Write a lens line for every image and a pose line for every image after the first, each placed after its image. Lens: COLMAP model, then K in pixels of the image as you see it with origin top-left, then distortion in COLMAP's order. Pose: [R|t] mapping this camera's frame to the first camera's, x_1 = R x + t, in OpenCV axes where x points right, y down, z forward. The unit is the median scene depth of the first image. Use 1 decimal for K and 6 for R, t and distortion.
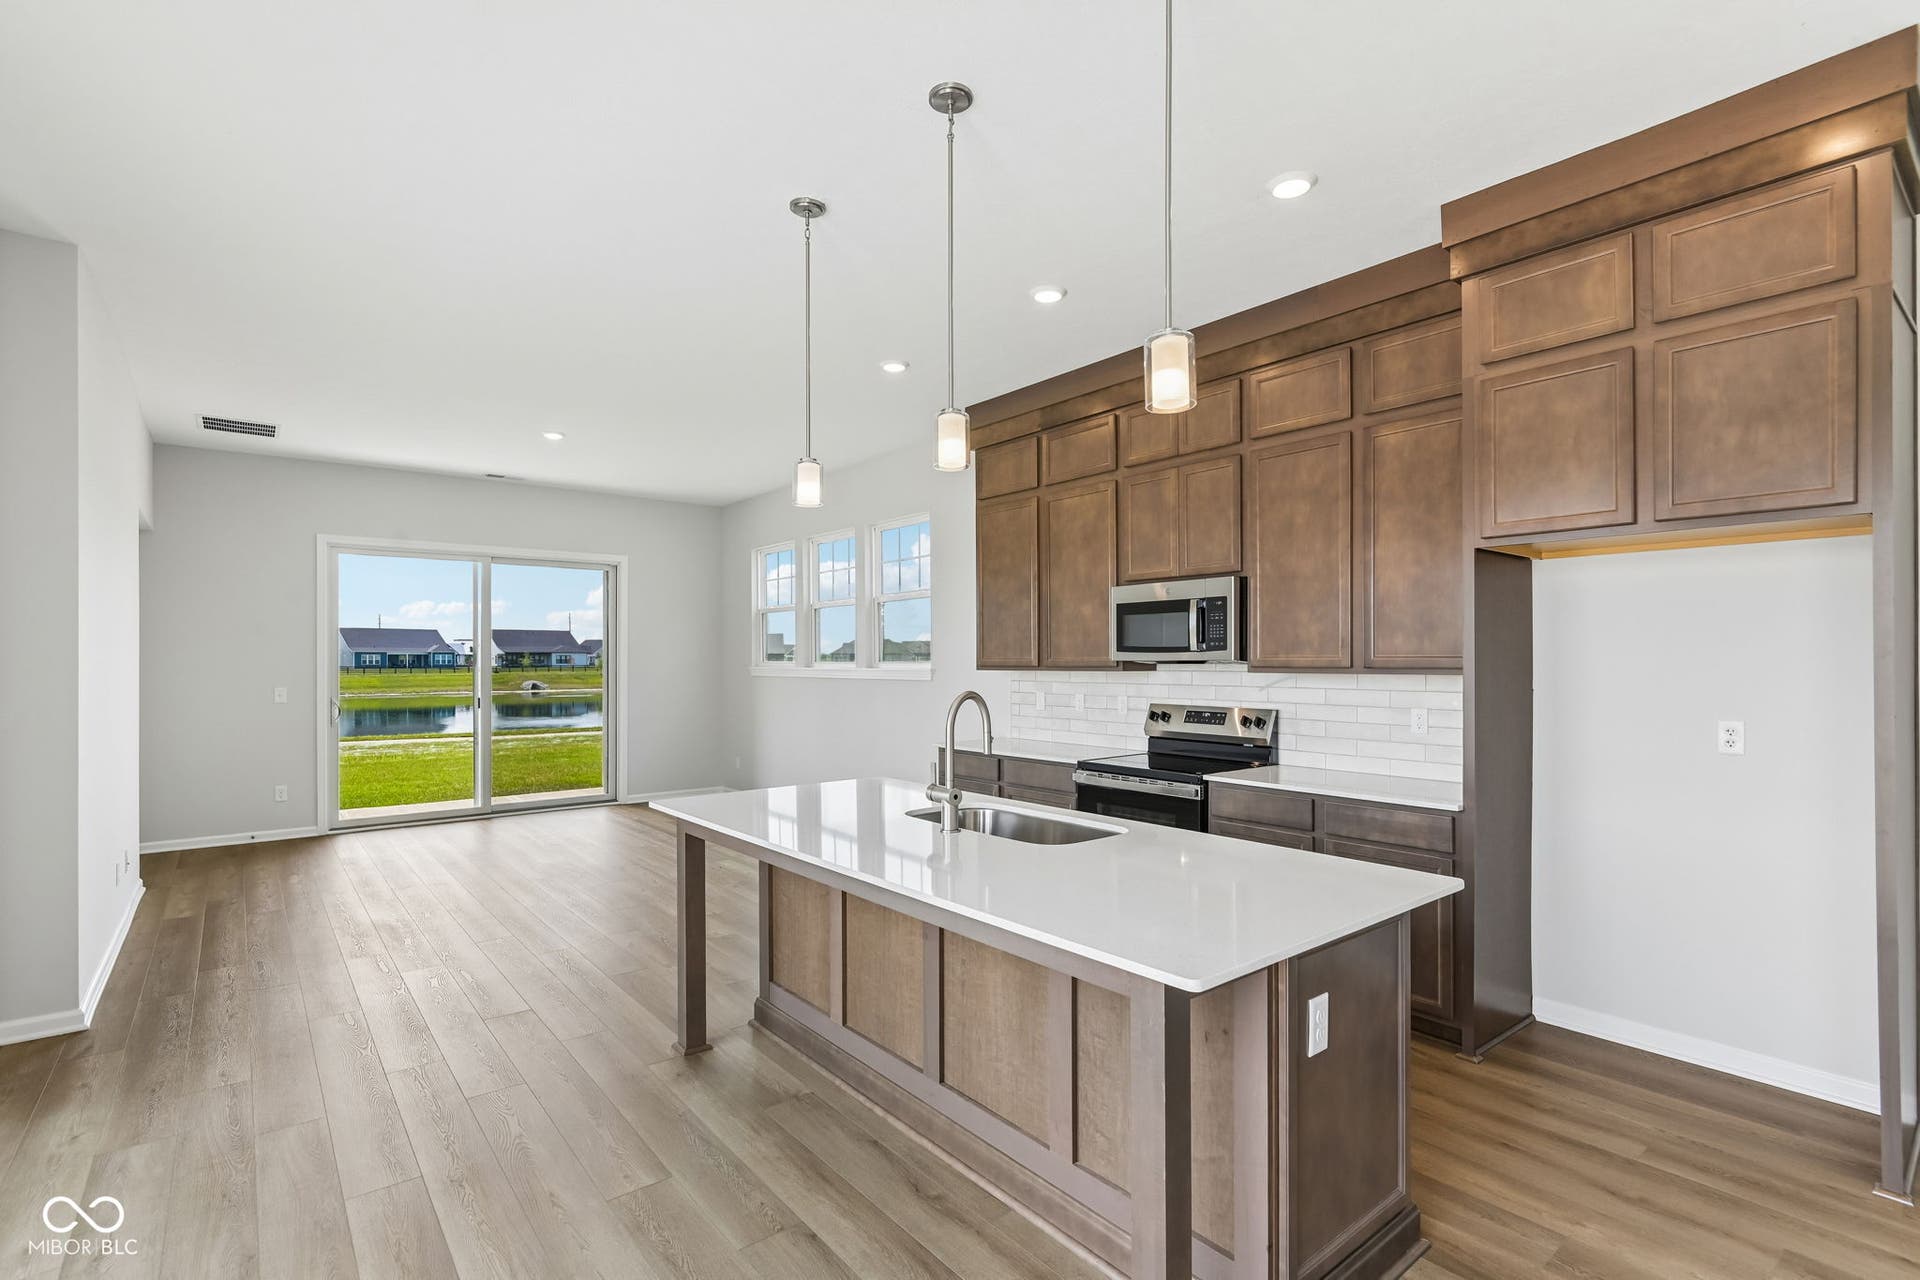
lens RADIAL K [[889.2, 0, 949.8], [0, 889.2, 658.0], [0, 0, 1]] dist [0.004593, -0.002598]
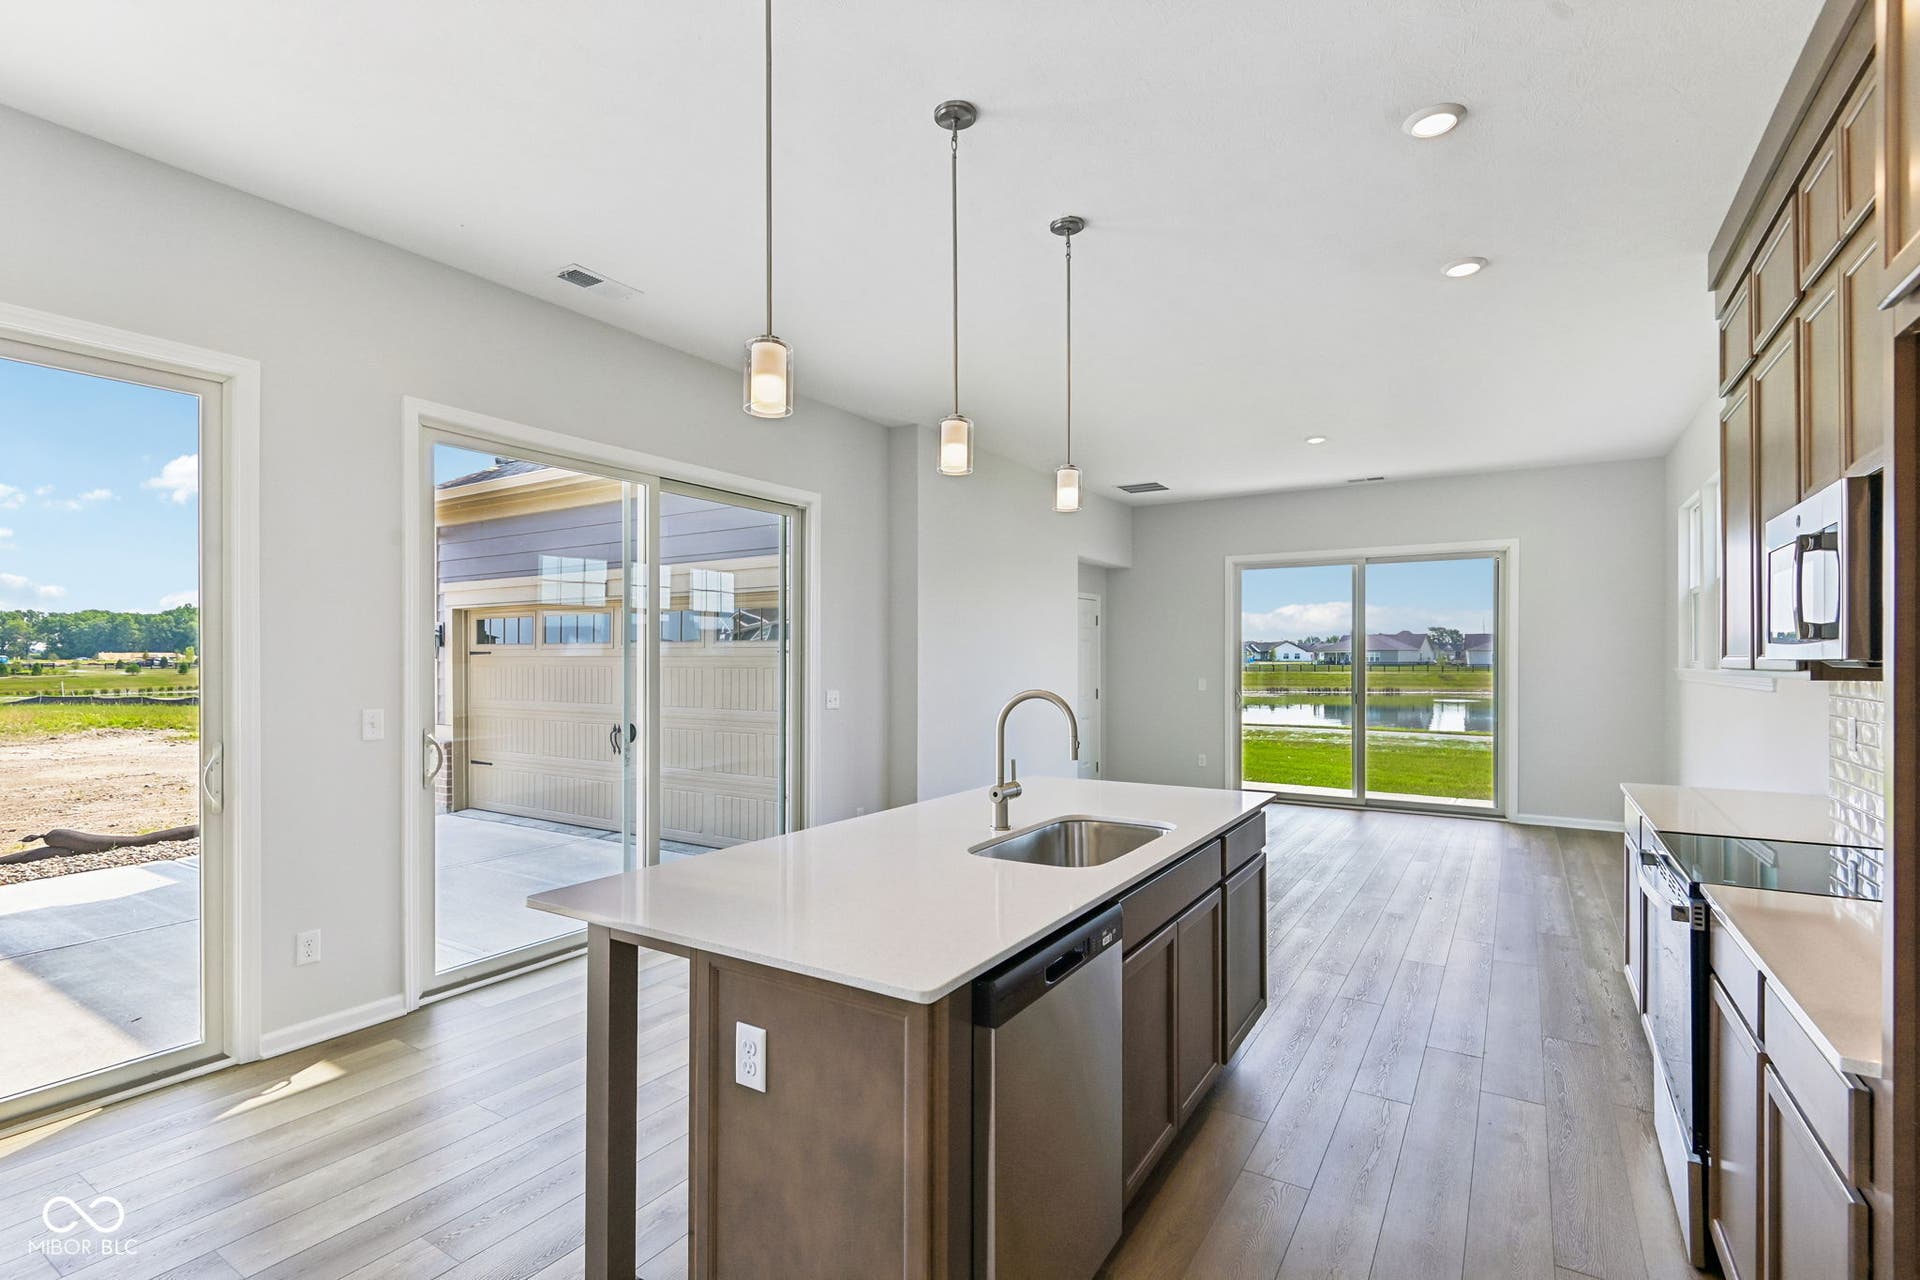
lens RADIAL K [[889.2, 0, 942.6], [0, 889.2, 645.9], [0, 0, 1]] dist [0.004593, -0.002598]
pose [[0.318264, -0.010226, -0.947947, 0.597944], [-0.000395, 0.999940, -0.010920, 0.000074], [0.948002, 0.003850, 0.318240, 0.394567]]
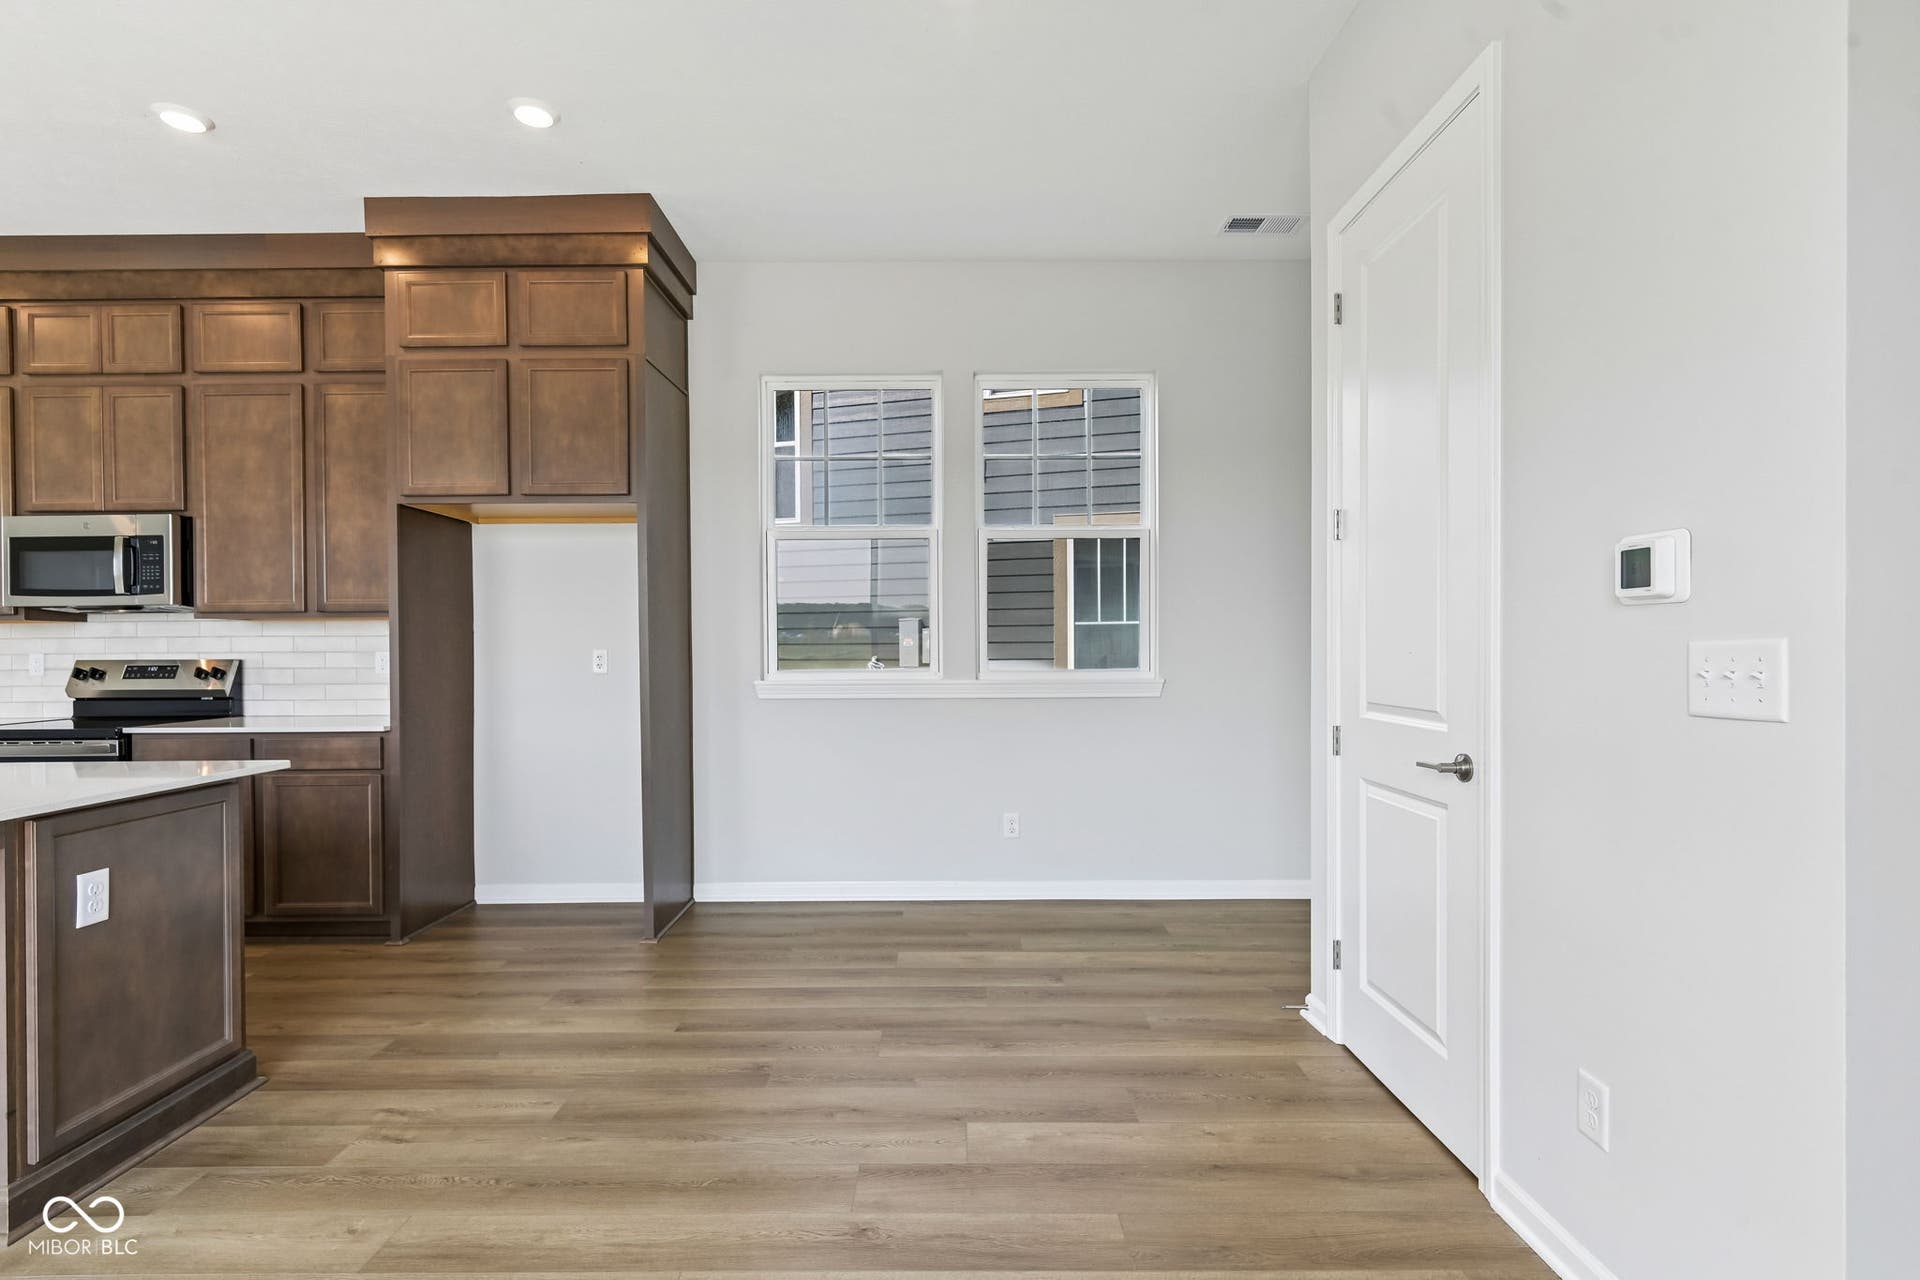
lens RADIAL K [[889.2, 0, 953.8], [0, 889.2, 651.4], [0, 0, 1]] dist [0.004593, -0.002598]
pose [[0.626784, -0.007307, 0.779159, 0.101546], [0.006116, 0.999971, 0.004458, 0.050987], [-0.779169, 0.001971, 0.626811, -0.218080]]
